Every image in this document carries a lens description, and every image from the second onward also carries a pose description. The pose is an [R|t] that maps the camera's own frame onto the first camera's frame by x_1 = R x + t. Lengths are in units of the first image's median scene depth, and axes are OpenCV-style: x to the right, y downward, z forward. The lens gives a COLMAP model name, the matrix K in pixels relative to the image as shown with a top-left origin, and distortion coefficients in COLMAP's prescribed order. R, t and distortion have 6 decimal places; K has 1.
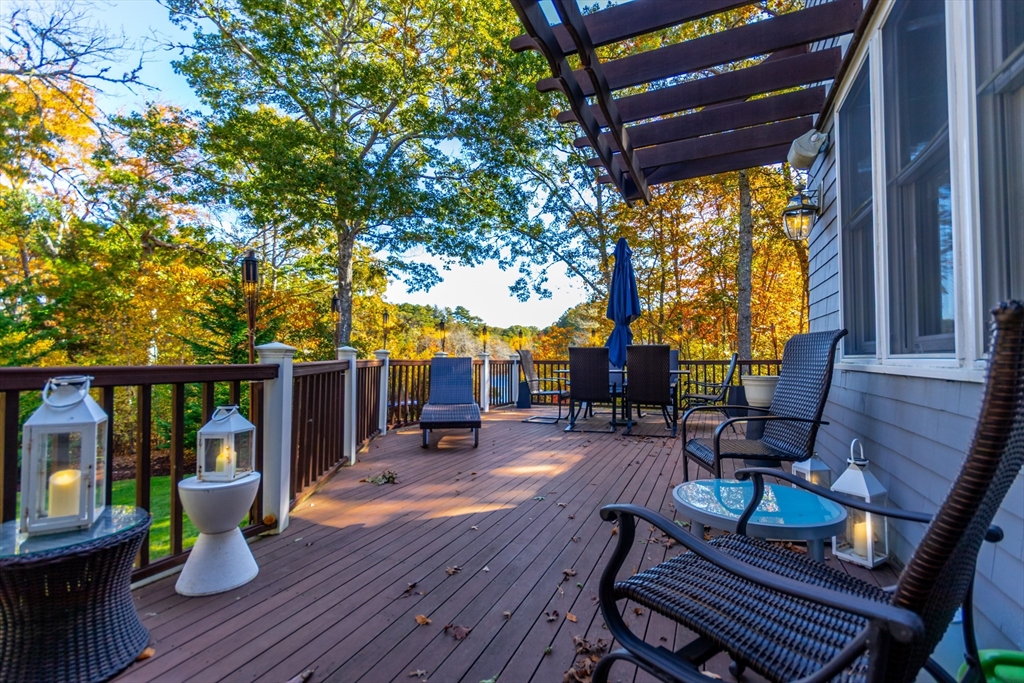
lens RADIAL K [[463.3, 0, 512.1], [0, 463.3, 347.0], [0, 0, 1]] dist [0.001588, -0.000252]
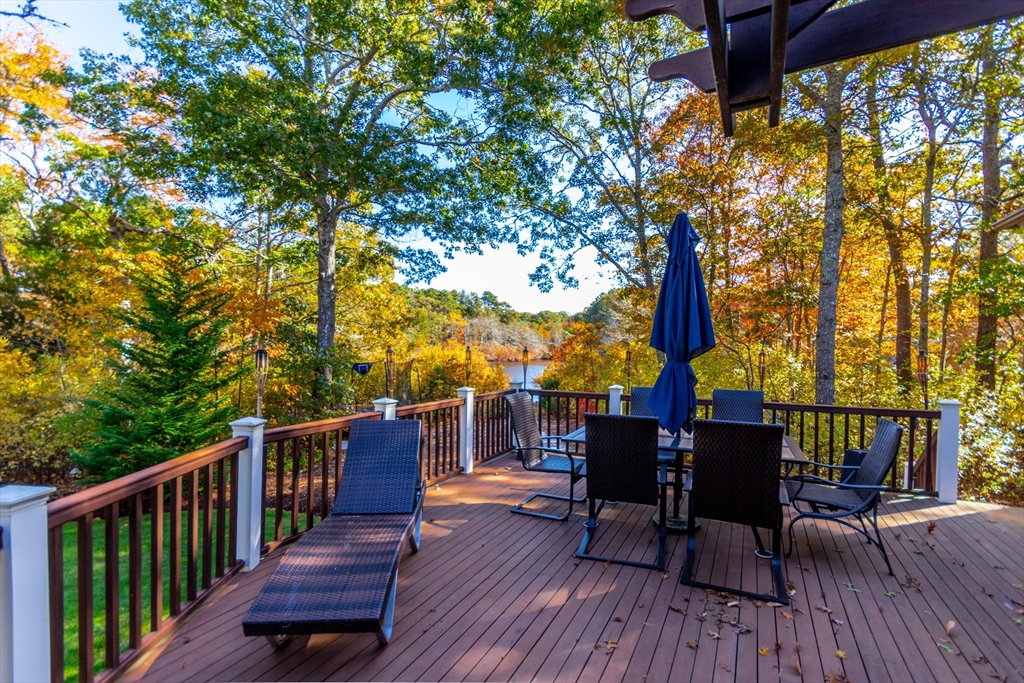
lens RADIAL K [[473.3, 0, 513.8], [0, 473.3, 360.6], [0, 0, 1]] dist [0.000488, 0.000617]
pose [[0.998241, 0.010159, -0.058406, 0.020661], [-0.006712, 0.998240, 0.058921, -0.027744], [0.058901, -0.058425, 0.996553, 0.126956]]
